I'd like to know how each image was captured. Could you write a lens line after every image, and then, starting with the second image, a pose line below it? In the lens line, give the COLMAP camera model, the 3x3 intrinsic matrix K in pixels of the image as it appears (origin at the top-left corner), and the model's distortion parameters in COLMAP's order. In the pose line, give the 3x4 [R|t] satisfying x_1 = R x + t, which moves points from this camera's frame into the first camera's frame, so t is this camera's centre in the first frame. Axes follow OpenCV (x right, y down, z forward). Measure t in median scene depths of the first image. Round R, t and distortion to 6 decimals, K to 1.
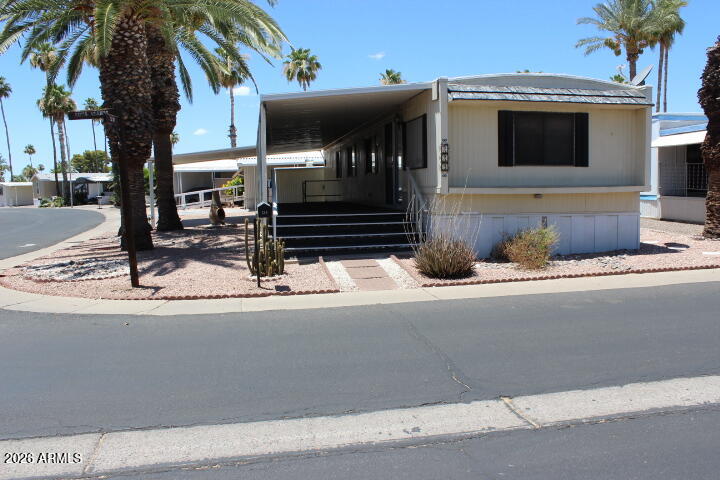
lens RADIAL K [[597.9, 0, 365.3], [0, 597.9, 251.3], [0, 0, 1]] dist [-0.162591, 0.138770]
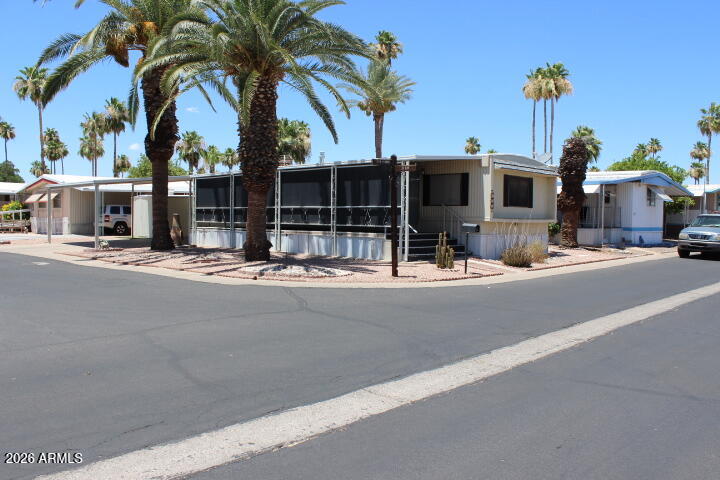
lens RADIAL K [[597.9, 0, 365.3], [0, 597.9, 251.3], [0, 0, 1]] dist [-0.162591, 0.138770]
pose [[0.824181, -0.004792, 0.566306, -1.065822], [0.035111, 0.998473, -0.042650, 0.046100], [-0.565237, 0.055035, 0.823090, -0.188919]]
